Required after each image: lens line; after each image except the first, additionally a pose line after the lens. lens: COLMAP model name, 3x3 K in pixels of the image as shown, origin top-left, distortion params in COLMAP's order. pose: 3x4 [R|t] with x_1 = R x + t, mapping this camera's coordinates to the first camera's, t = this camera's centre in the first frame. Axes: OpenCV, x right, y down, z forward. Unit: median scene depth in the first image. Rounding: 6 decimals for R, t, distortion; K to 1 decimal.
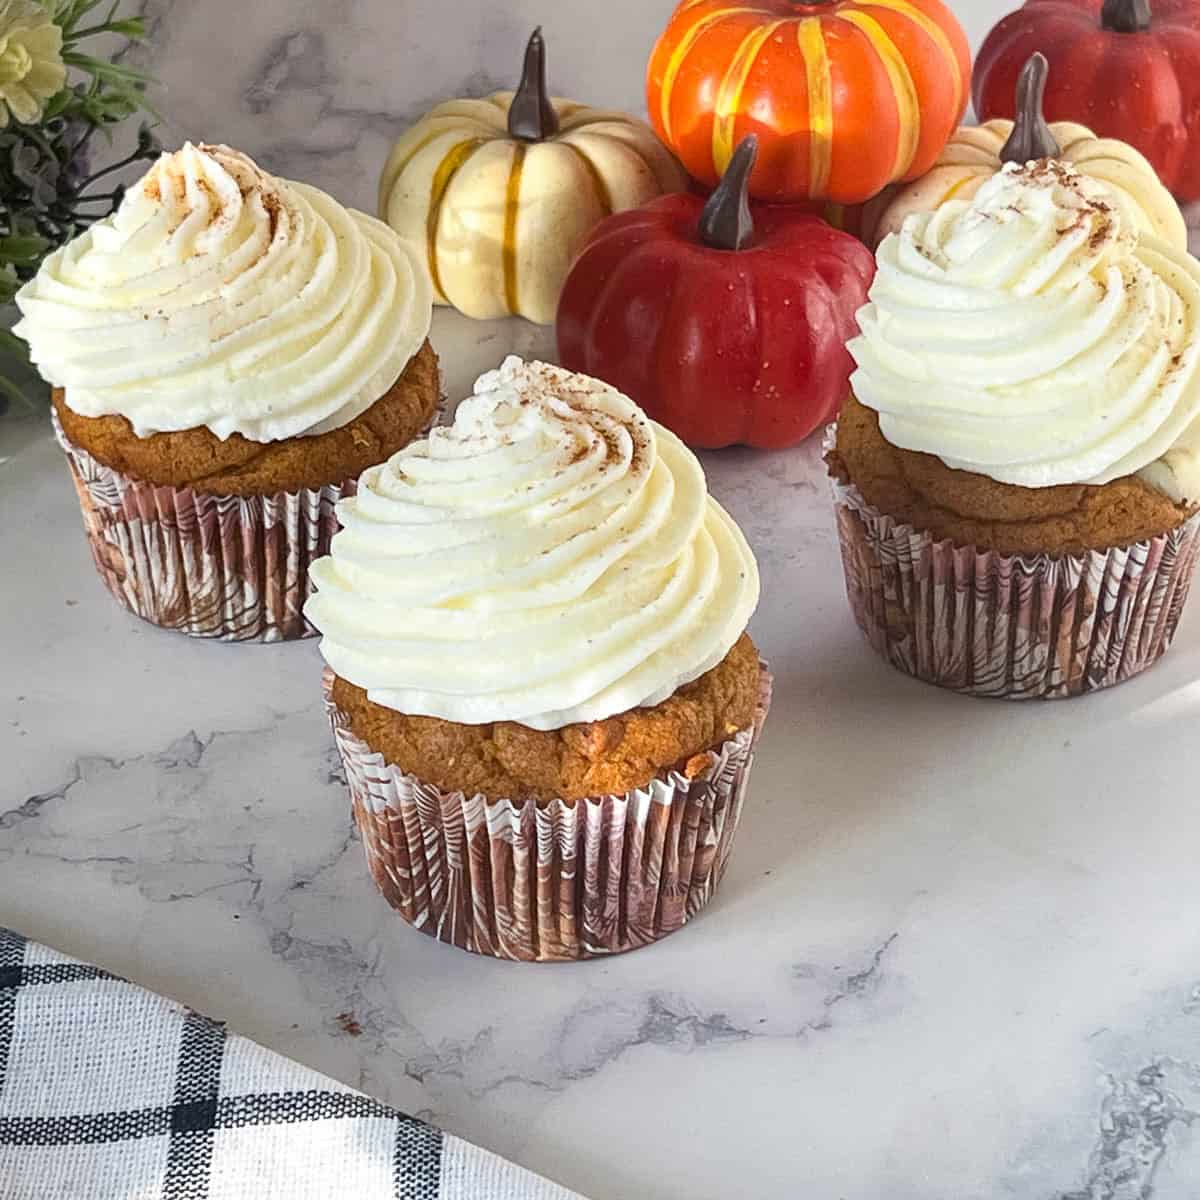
lens RADIAL K [[3098.7, 0, 600.0], [0, 3098.7, 600.0], [0, 0, 1]] dist [0.078778, 0.637164]
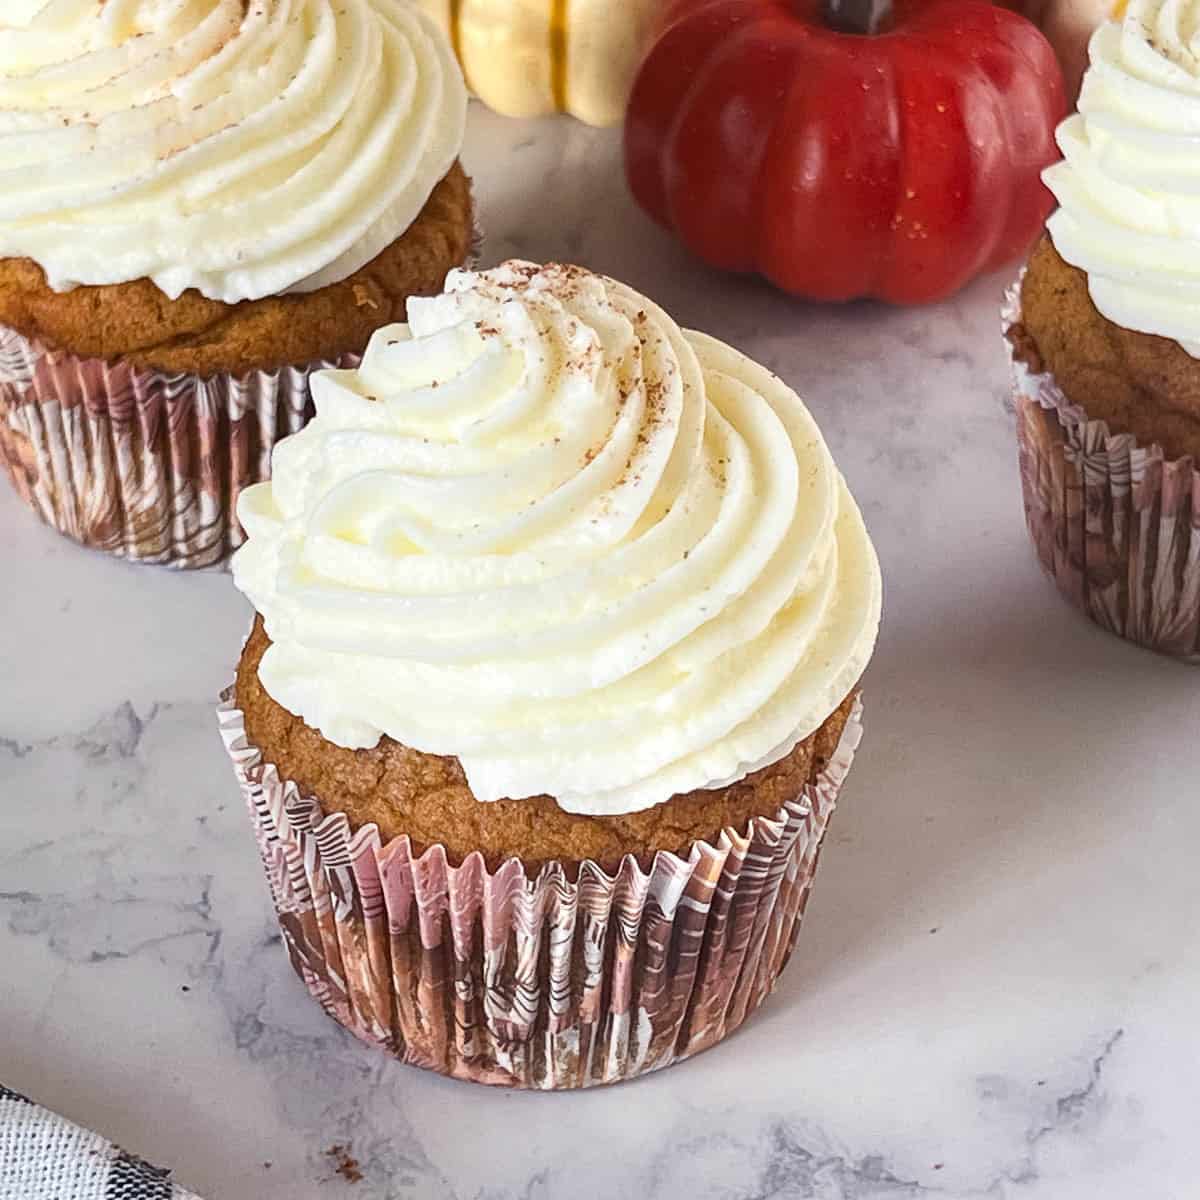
lens RADIAL K [[3315.5, 0, 600.0], [0, 3315.5, 600.0], [0, 0, 1]] dist [0.038796, 0.998746]
pose [[0.999815, 0.018163, 0.006327, -0.026443], [-0.018546, 0.997586, 0.066926, -0.034503], [-0.005096, -0.067031, 0.997738, 0.229052]]
